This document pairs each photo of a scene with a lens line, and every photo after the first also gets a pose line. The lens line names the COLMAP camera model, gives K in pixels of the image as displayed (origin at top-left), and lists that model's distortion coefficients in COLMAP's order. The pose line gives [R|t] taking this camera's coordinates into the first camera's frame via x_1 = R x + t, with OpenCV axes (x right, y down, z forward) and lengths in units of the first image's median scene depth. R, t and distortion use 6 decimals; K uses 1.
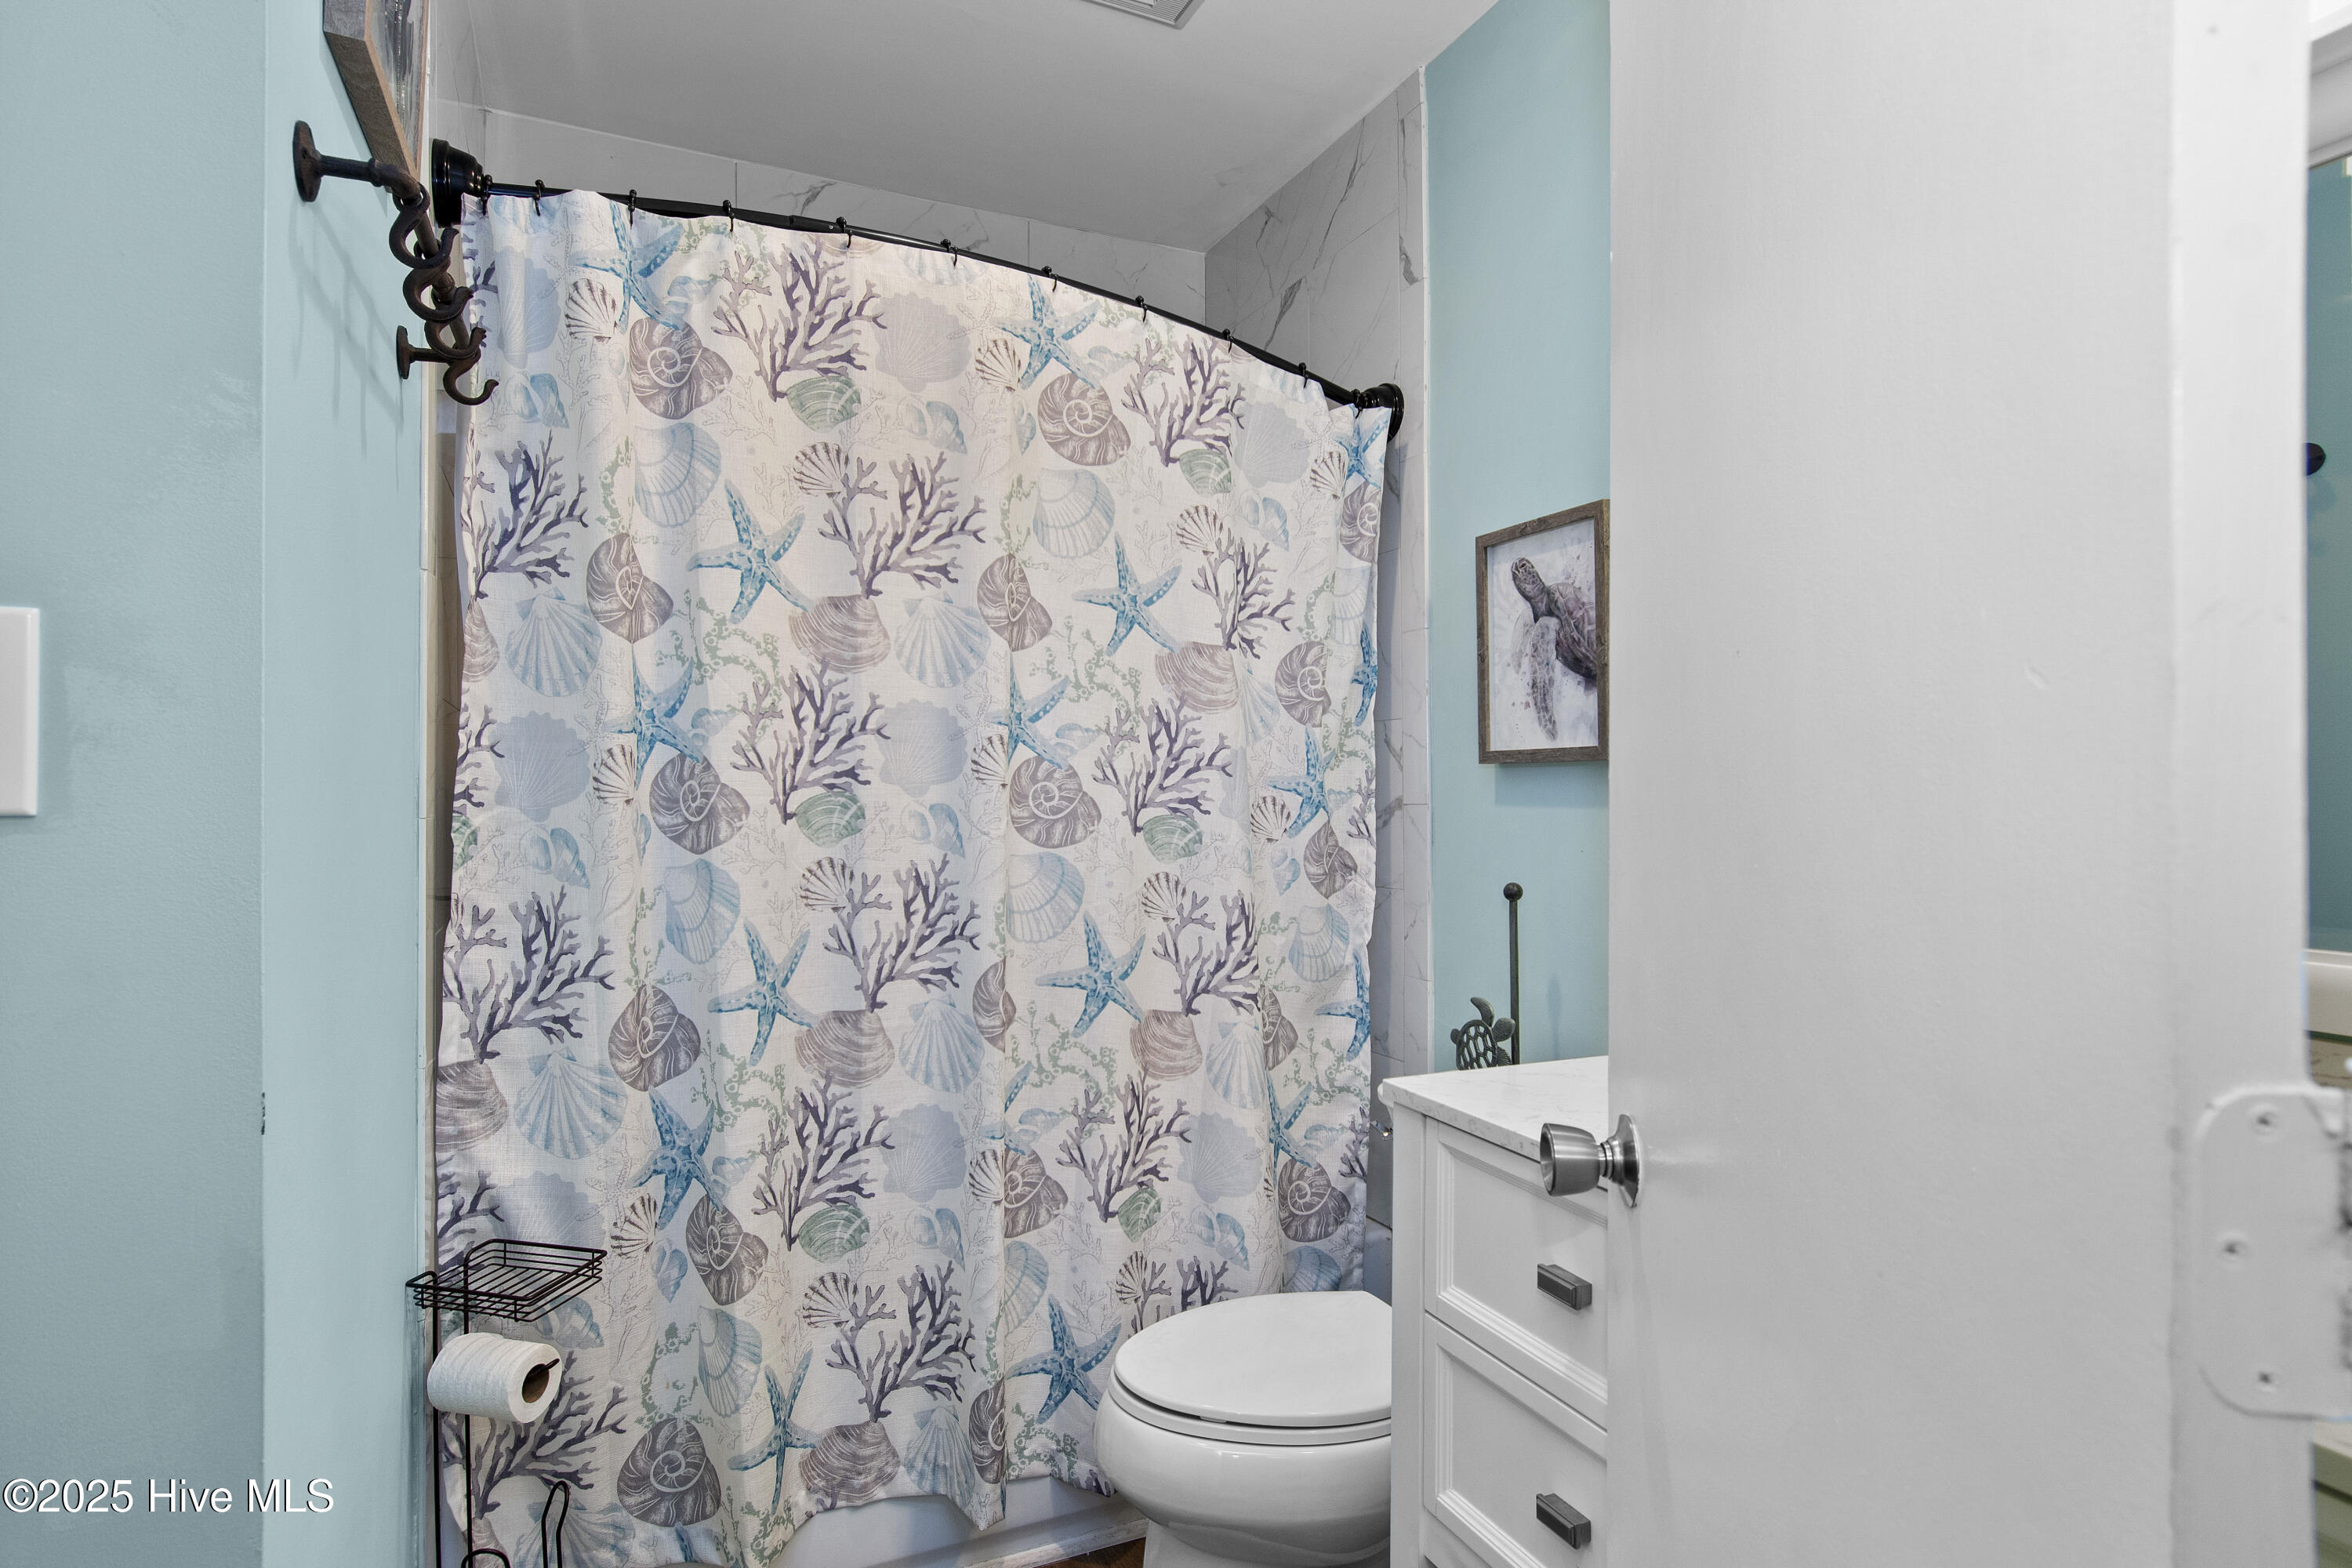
lens RADIAL K [[1222.6, 0, 1176.0], [0, 1222.6, 784.0], [0, 0, 1]] dist [0.002746, 0.000150]
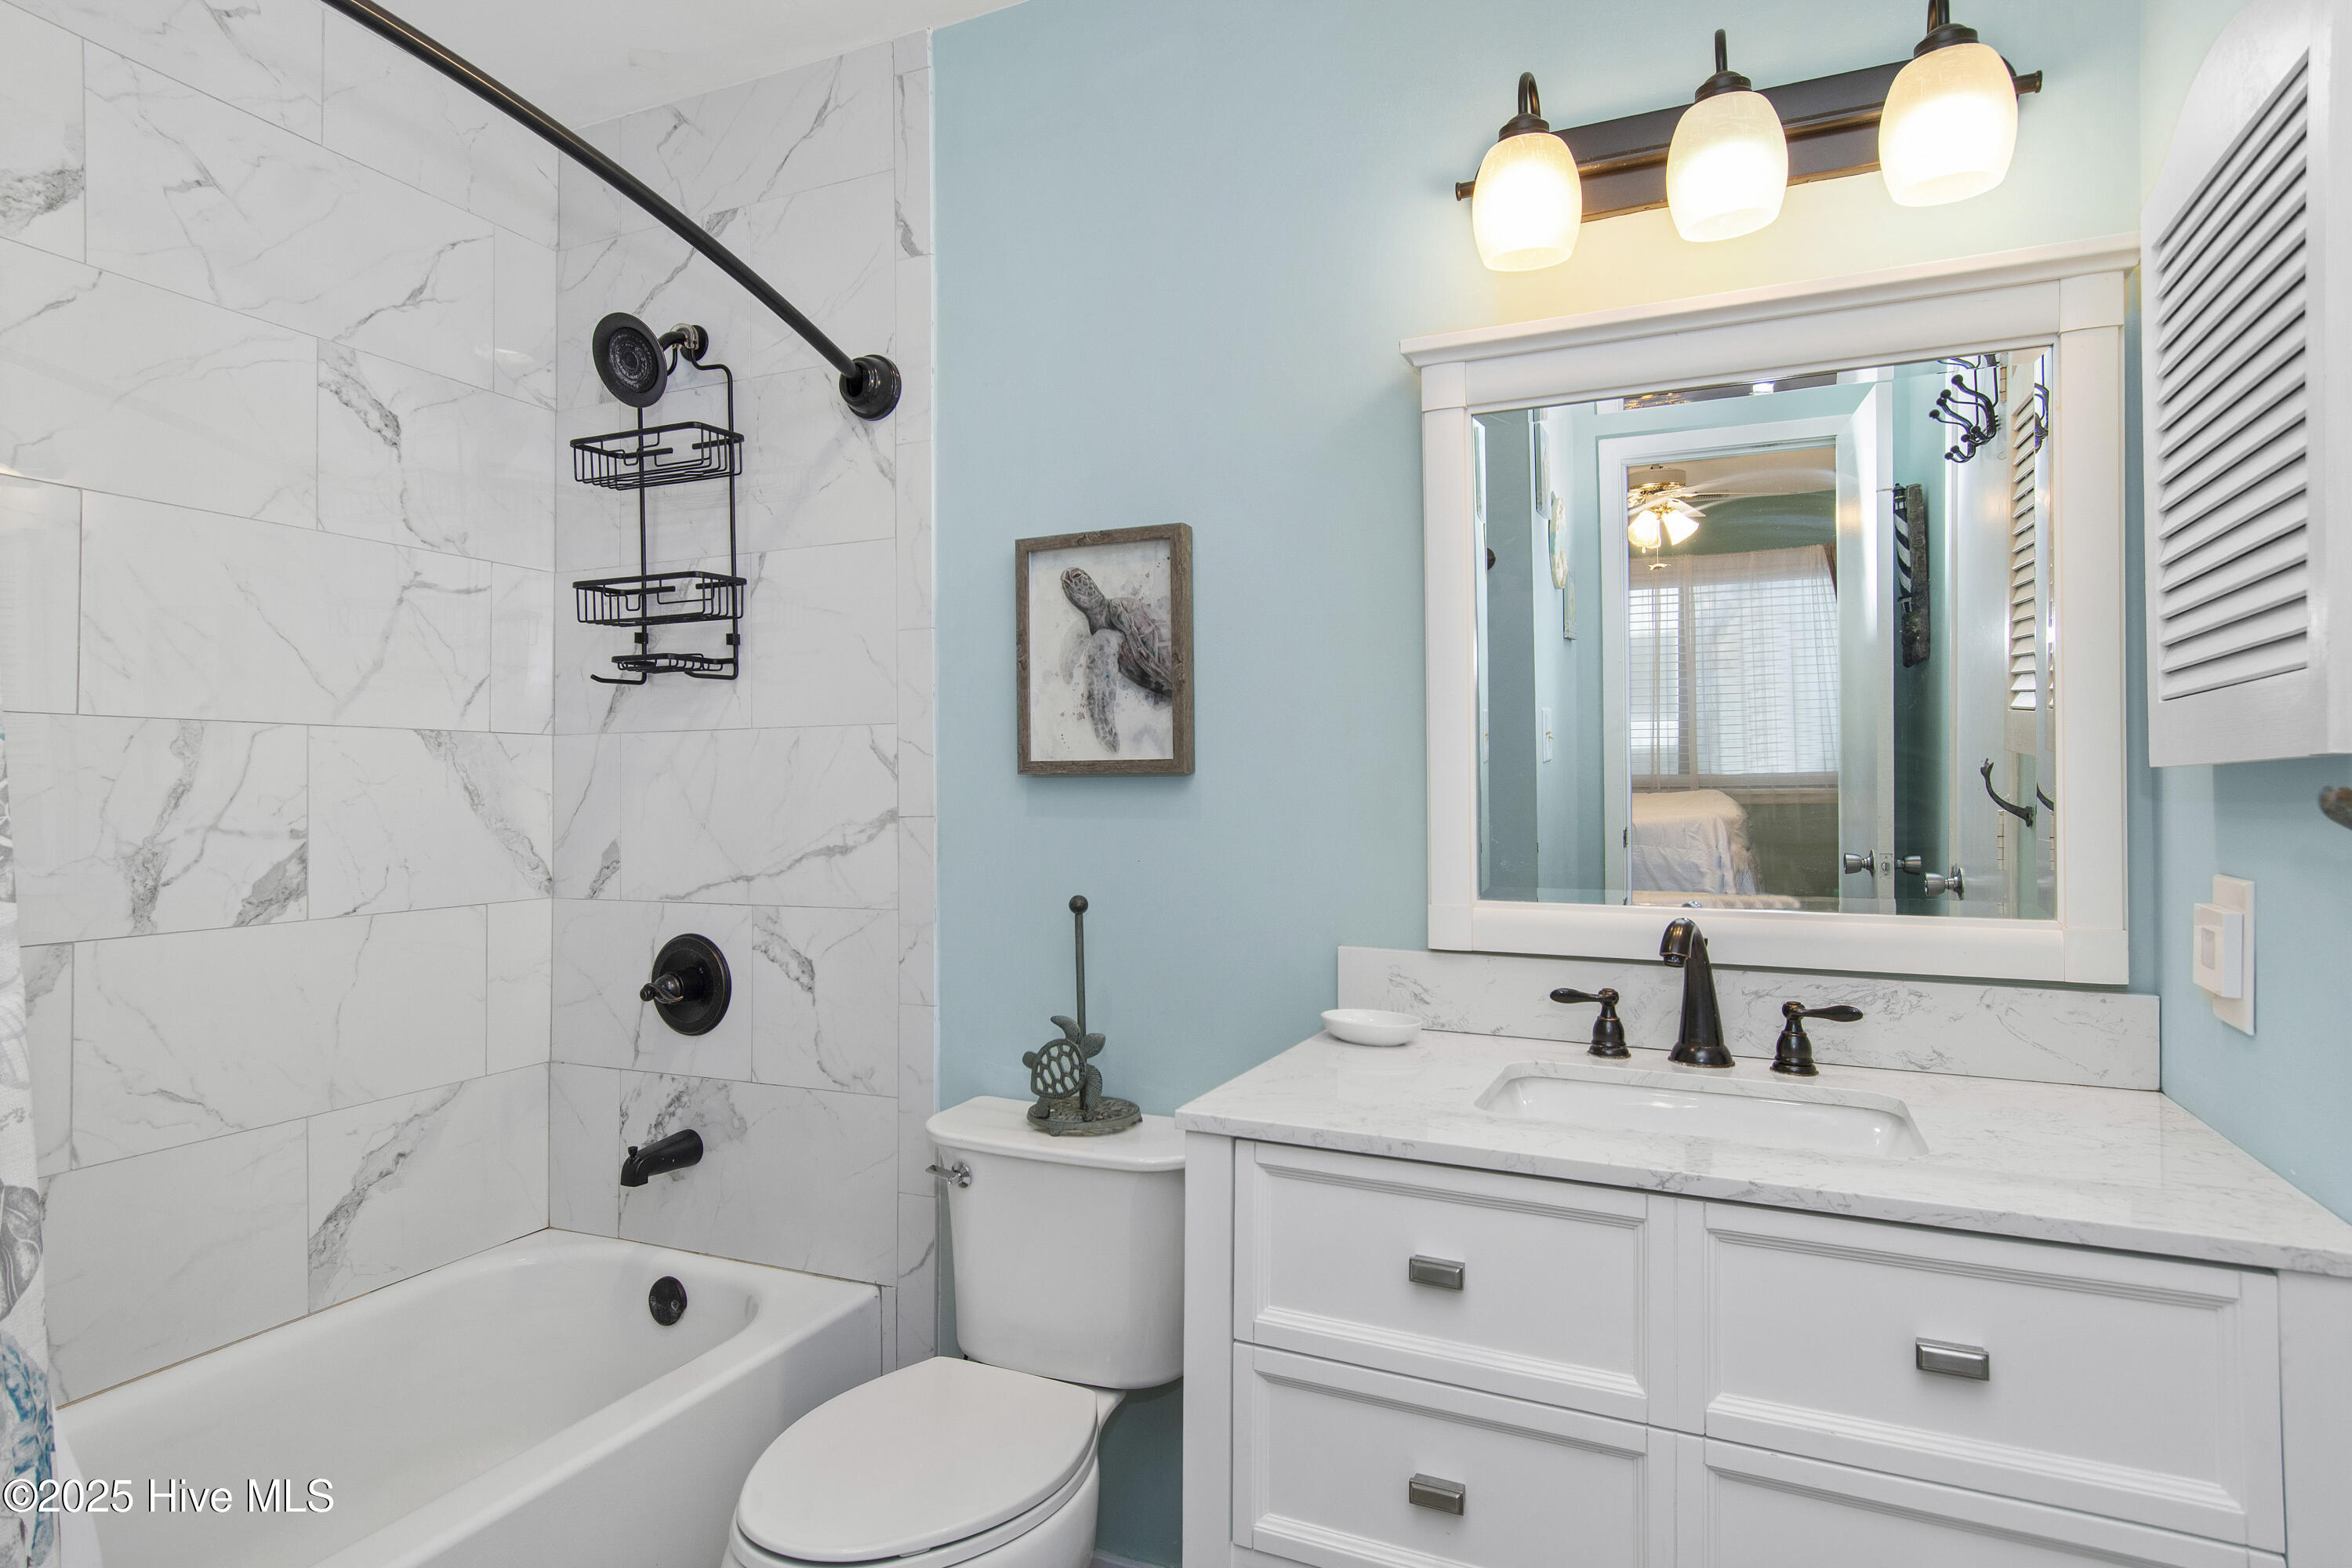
lens RADIAL K [[1248.8, 0, 1172.8], [0, 1248.8, 778.4], [0, 0, 1]] dist [0.002993, -0.001108]
pose [[0.756630, 0.006812, 0.653808, -0.334327], [-0.001158, 0.999958, -0.009079, -0.004990], [-0.653843, 0.006112, 0.756606, 0.189821]]
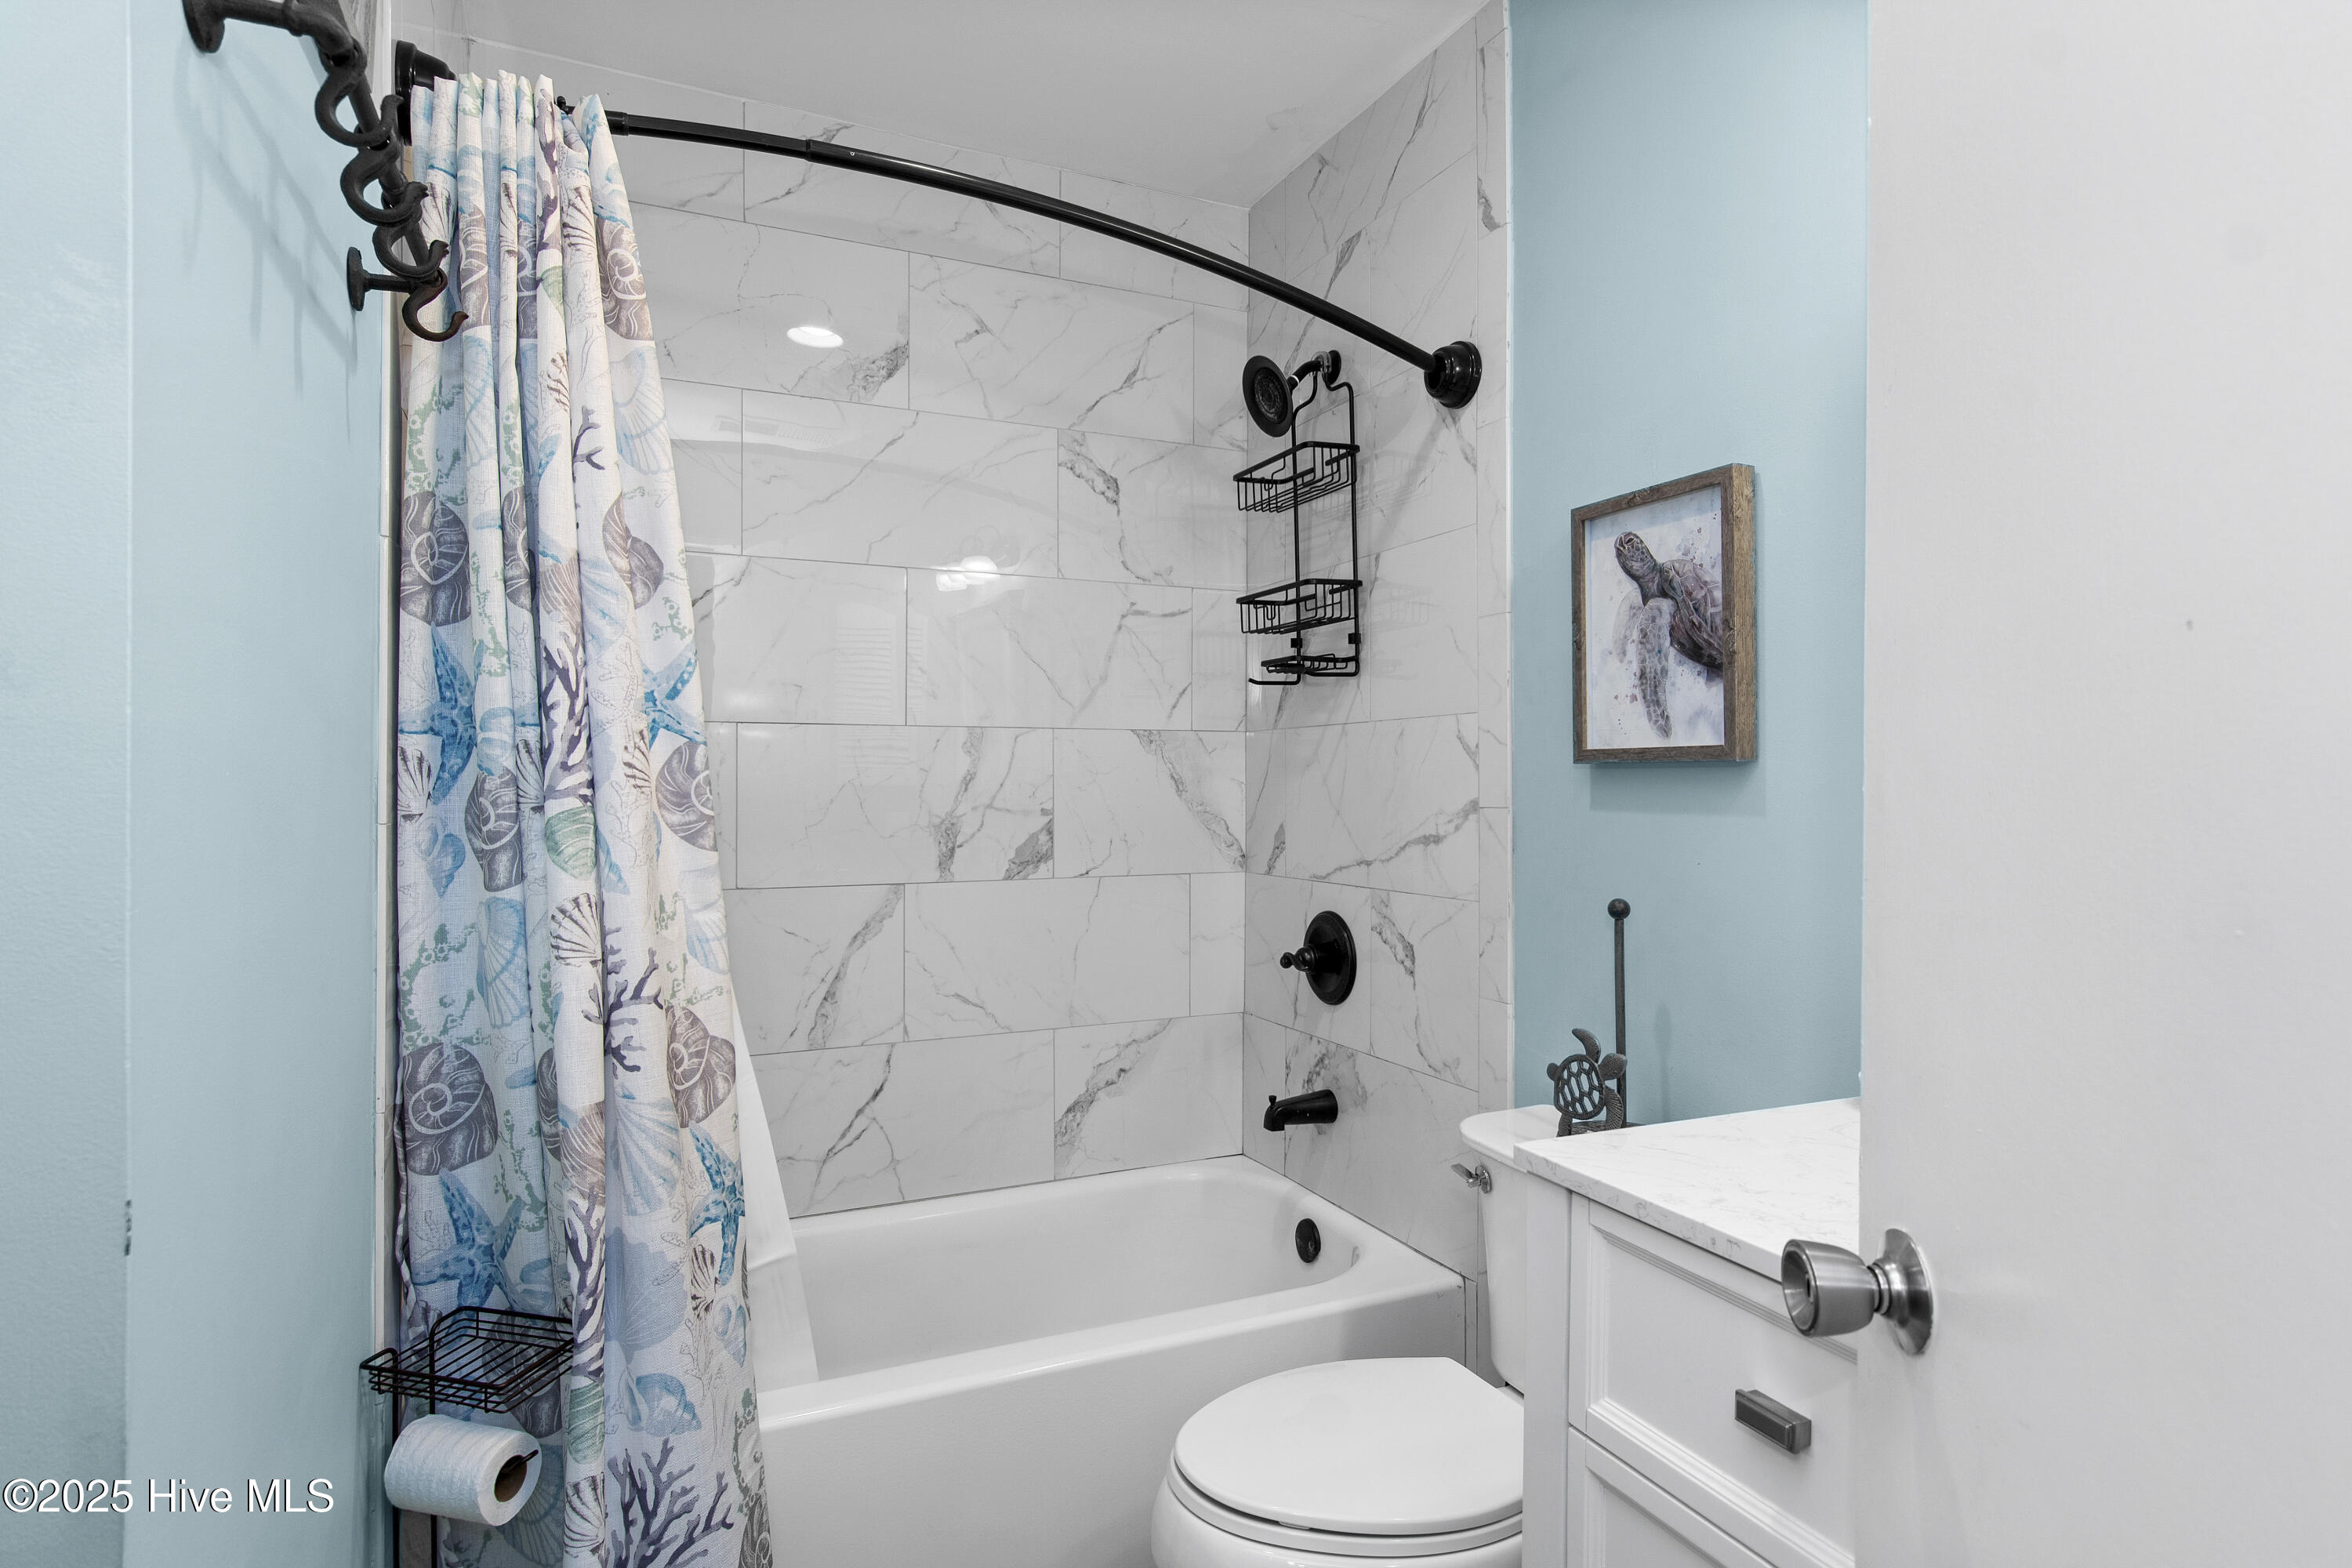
lens RADIAL K [[1226.5, 0, 1175.9], [0, 1226.5, 781.5], [0, 0, 1]] dist [0.001082, -0.000603]
pose [[0.999988, 0.004035, -0.002889, -0.043815], [-0.004024, 0.999984, 0.003952, -0.006517], [0.002905, -0.003941, 0.999988, 0.113790]]
